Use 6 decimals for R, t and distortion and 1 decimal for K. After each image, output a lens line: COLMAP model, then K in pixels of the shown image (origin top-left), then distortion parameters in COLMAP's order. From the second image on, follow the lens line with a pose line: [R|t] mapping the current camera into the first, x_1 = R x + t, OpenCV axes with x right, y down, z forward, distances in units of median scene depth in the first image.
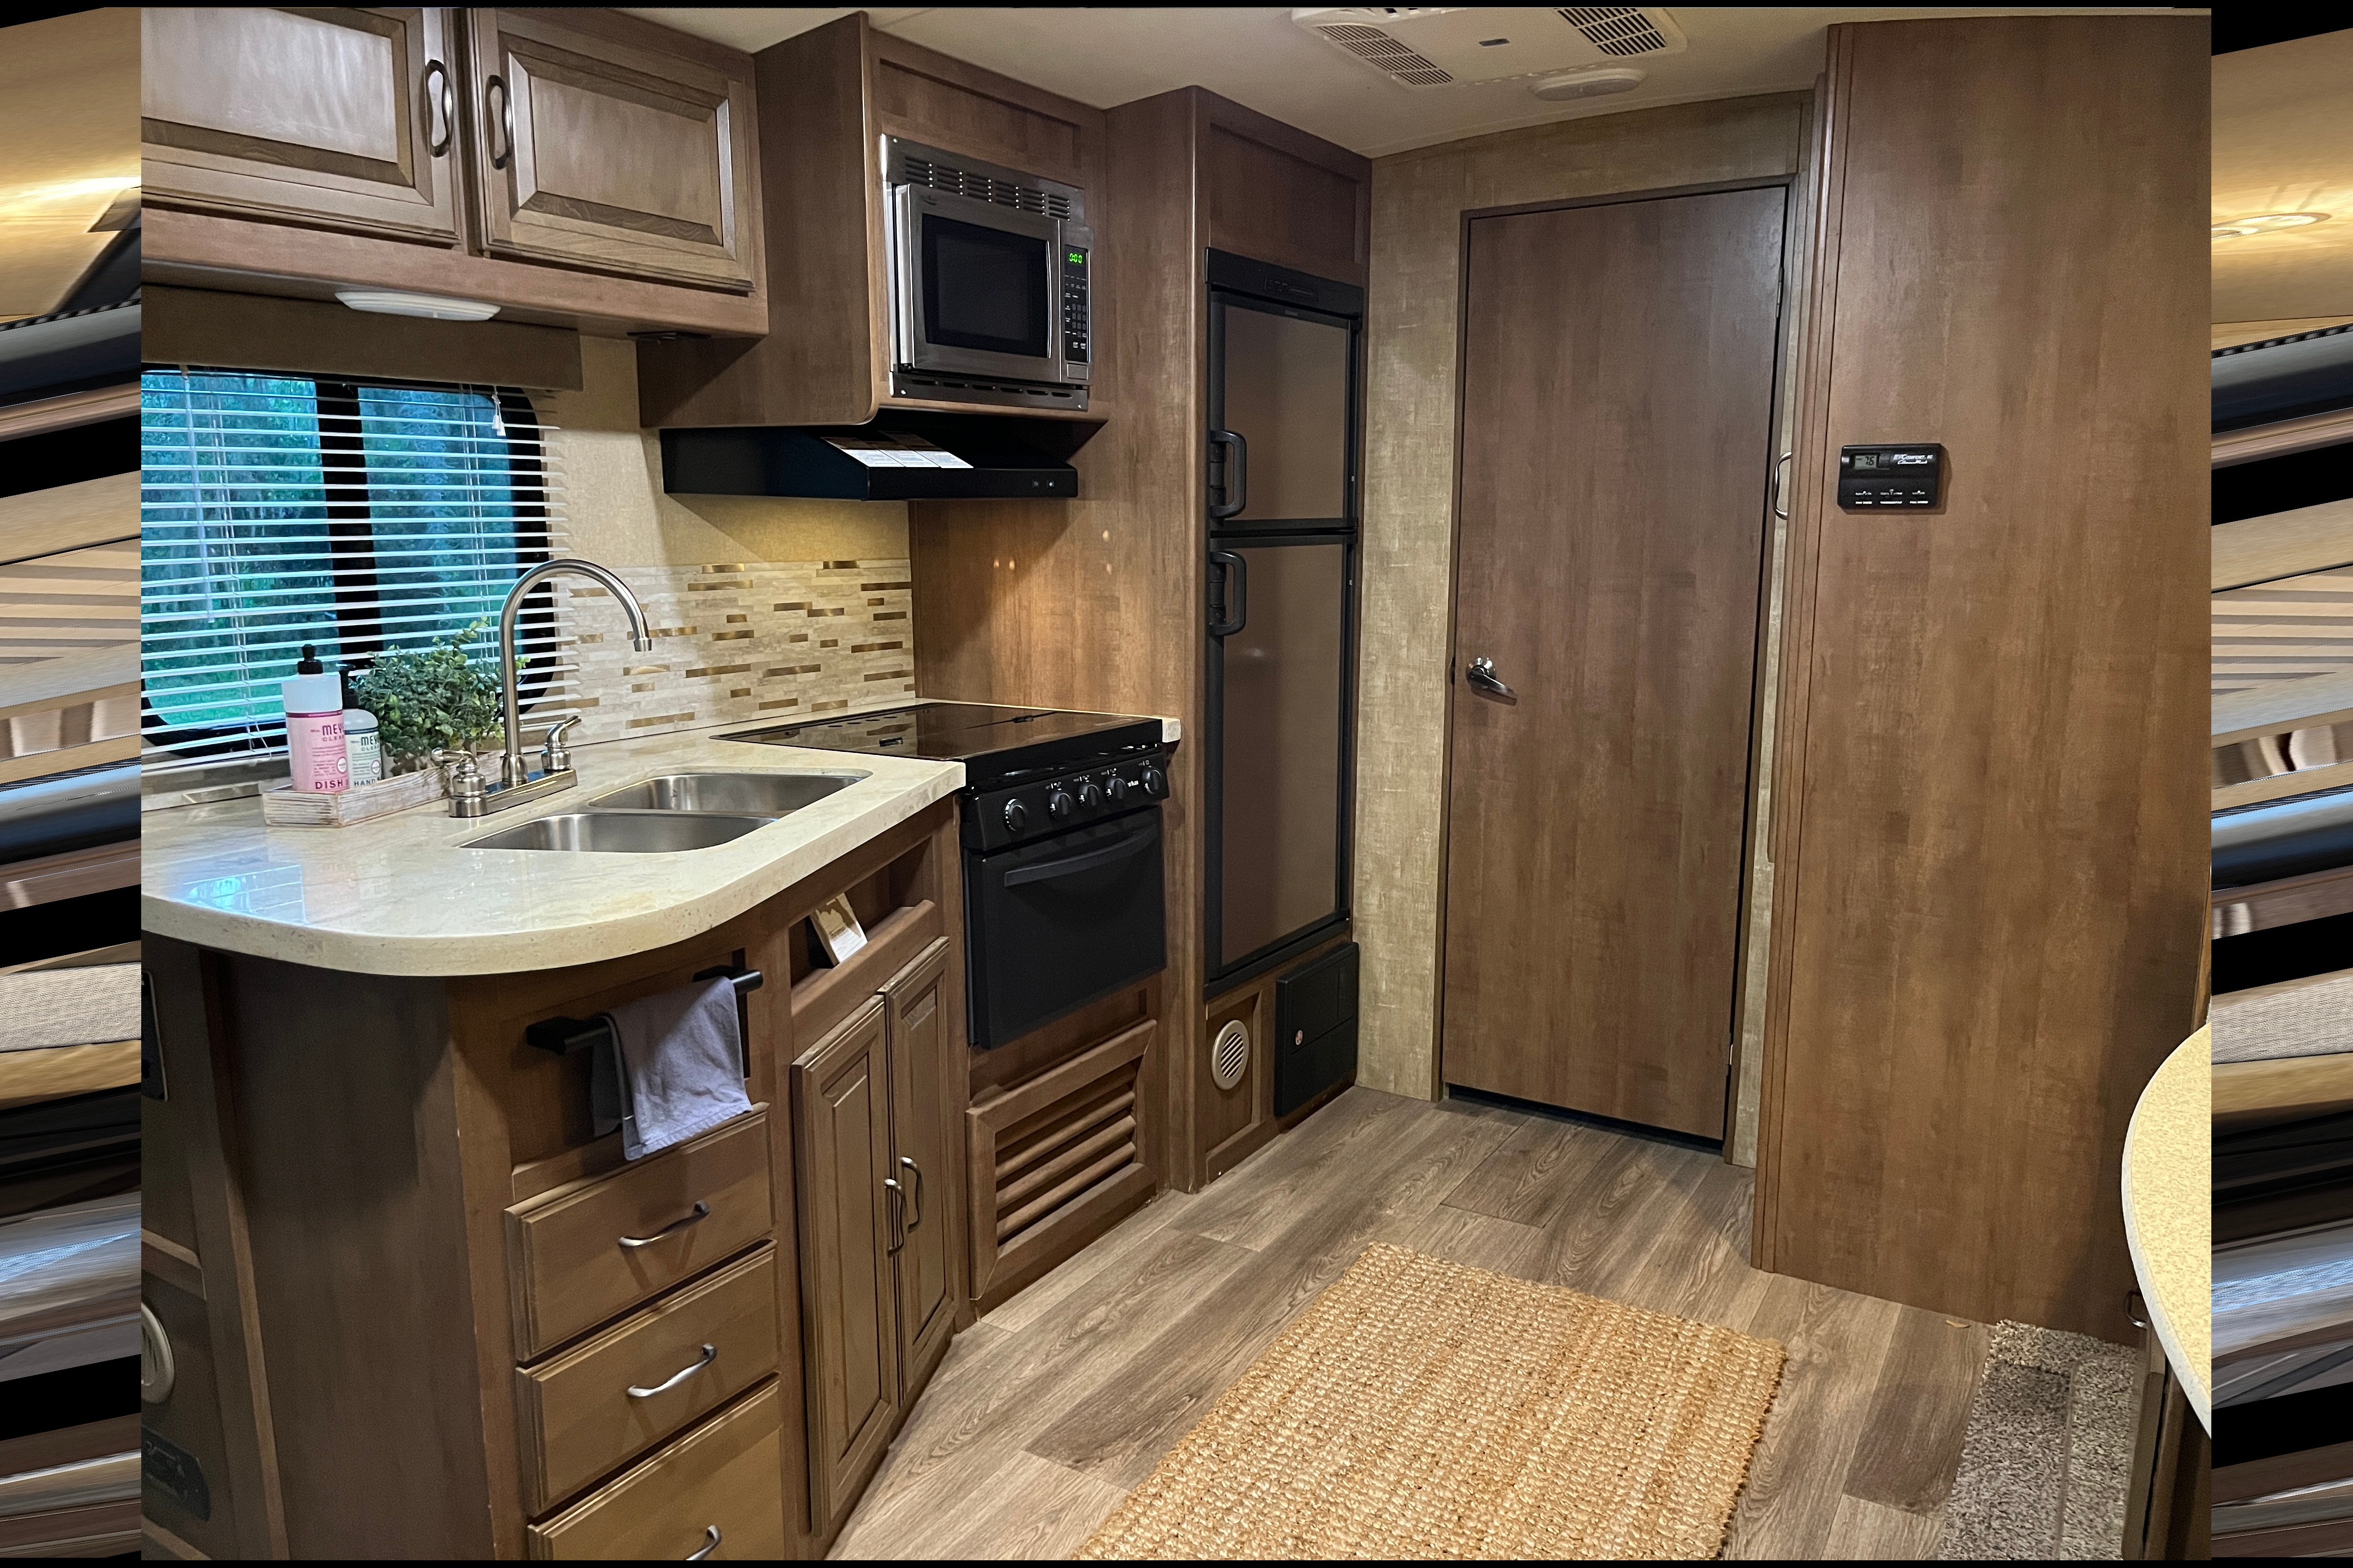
lens RADIAL K [[1608.9, 0, 1181.5], [0, 1608.9, 775.8], [0, 0, 1]] dist [0.026957, -0.023778]
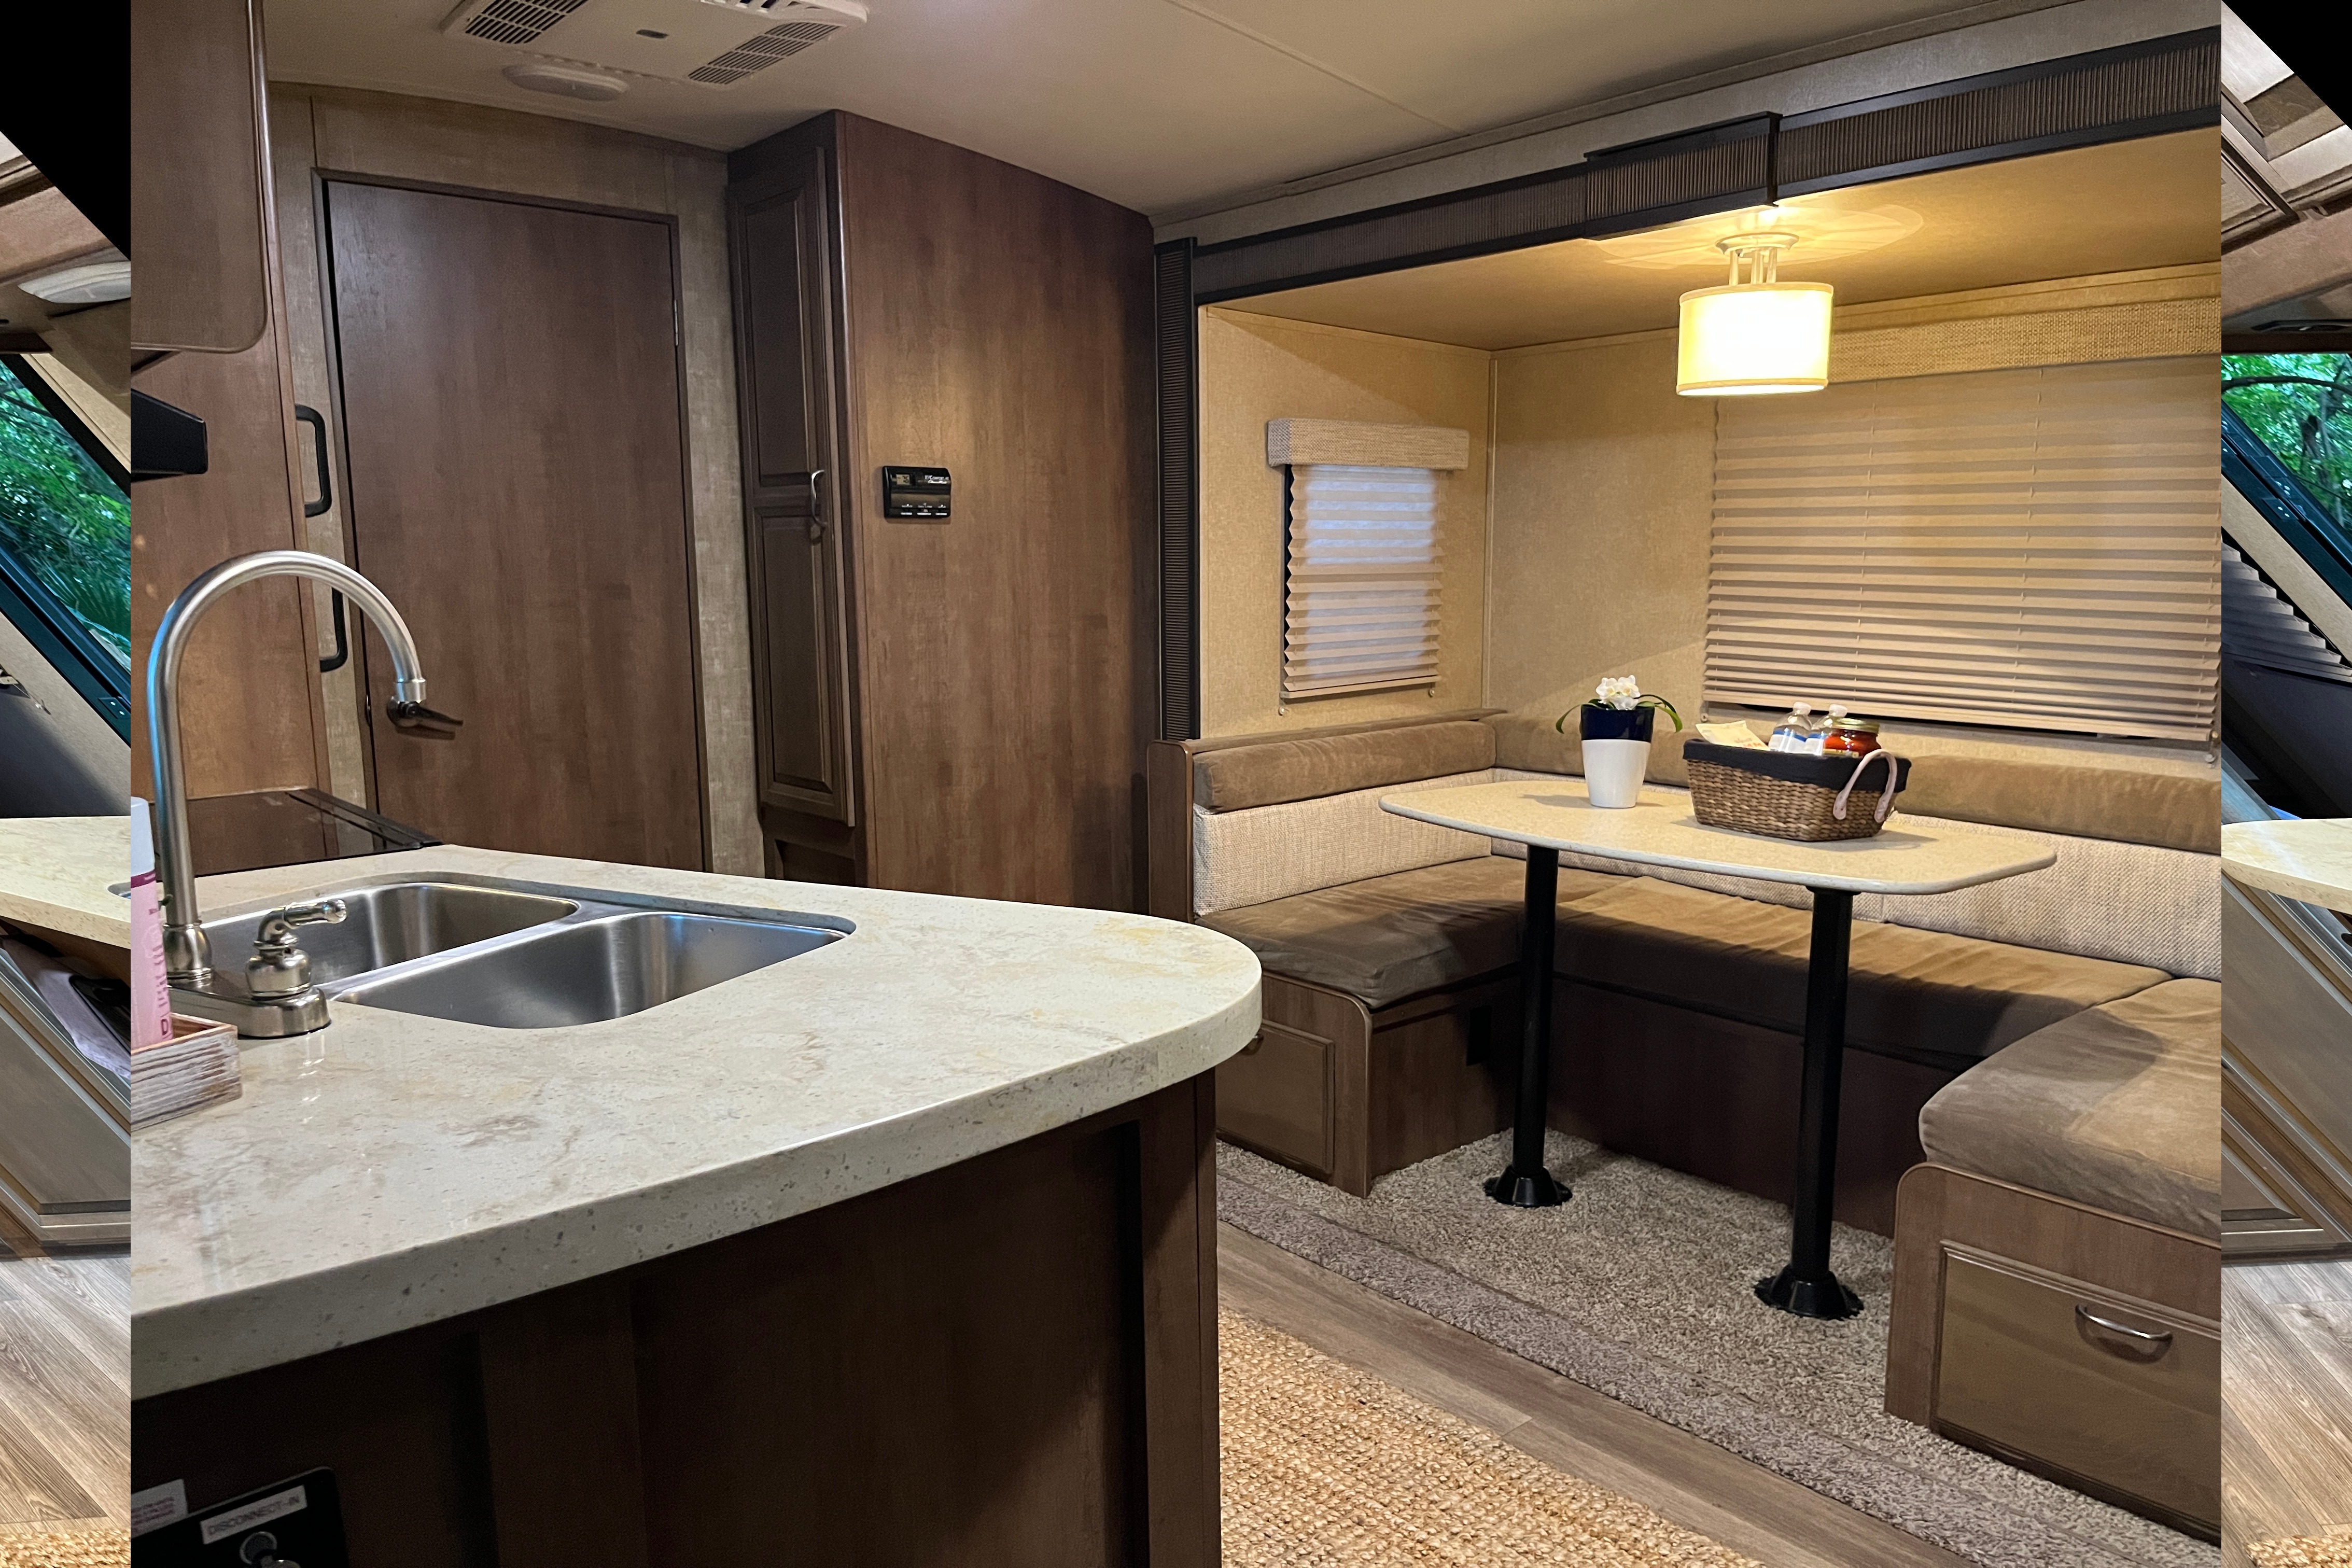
lens RADIAL K [[1608.5, 0, 1183.1], [0, 1608.5, 796.5], [0, 0, 1]] dist [0.026957, -0.023778]
pose [[0.287245, -0.143570, 0.947037, -0.688640], [0.167184, 0.981041, 0.098016, -0.042540], [-0.943154, 0.130175, 0.305802, 0.448602]]
